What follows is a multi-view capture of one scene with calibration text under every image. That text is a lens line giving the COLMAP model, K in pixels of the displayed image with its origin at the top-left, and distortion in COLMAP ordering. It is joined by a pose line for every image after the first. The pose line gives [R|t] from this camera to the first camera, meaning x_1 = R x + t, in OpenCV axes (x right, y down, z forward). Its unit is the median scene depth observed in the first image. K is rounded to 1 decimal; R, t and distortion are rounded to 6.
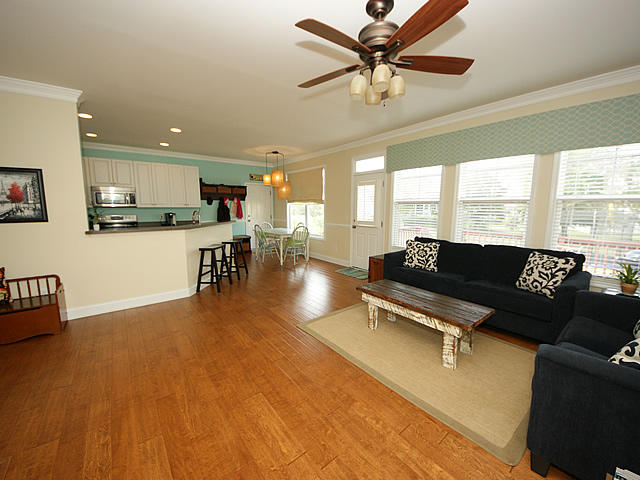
lens RADIAL K [[254.0, 0, 320.0], [0, 254.0, 240.0], [0, 0, 1]] dist [0.052164, -0.000066]
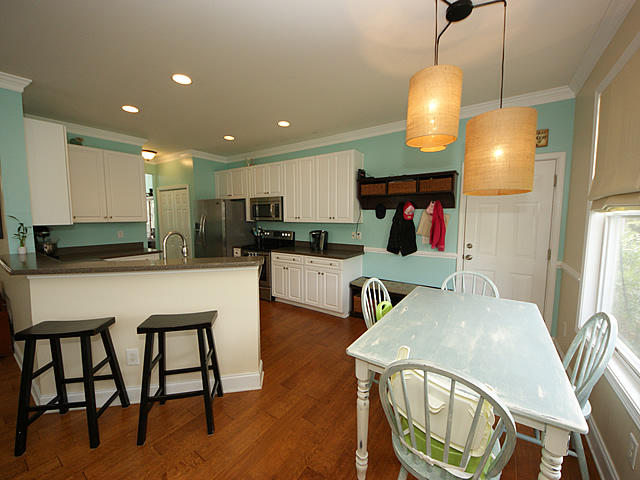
lens RADIAL K [[256.7, 0, 322.2], [0, 256.7, 240.3], [0, 0, 1]] dist [0.021180, -0.016025]
pose [[0.289877, 0.088901, -0.952926, 0.039559], [-0.127188, 0.990423, 0.053709, -0.102554], [0.948575, 0.105631, 0.298408, 0.715338]]
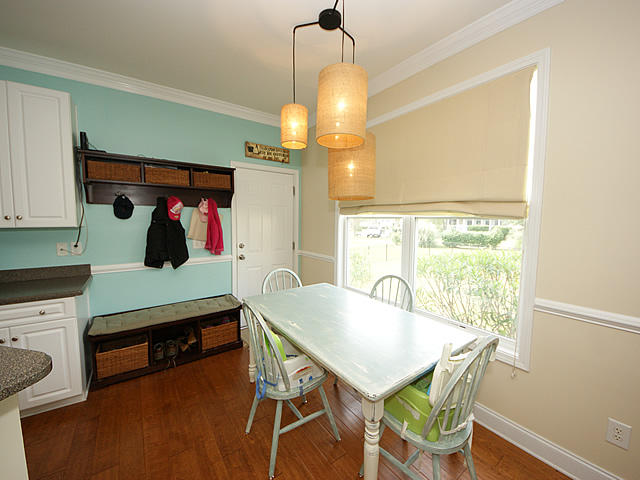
lens RADIAL K [[254.0, 0, 320.0], [0, 254.0, 240.0], [0, 0, 1]] dist [0.019272, -0.000018]
pose [[0.999087, 0.013574, -0.040520, -0.148971], [-0.015300, 0.998976, -0.042588, -0.094847], [0.039901, 0.043169, 0.998271, 0.652539]]
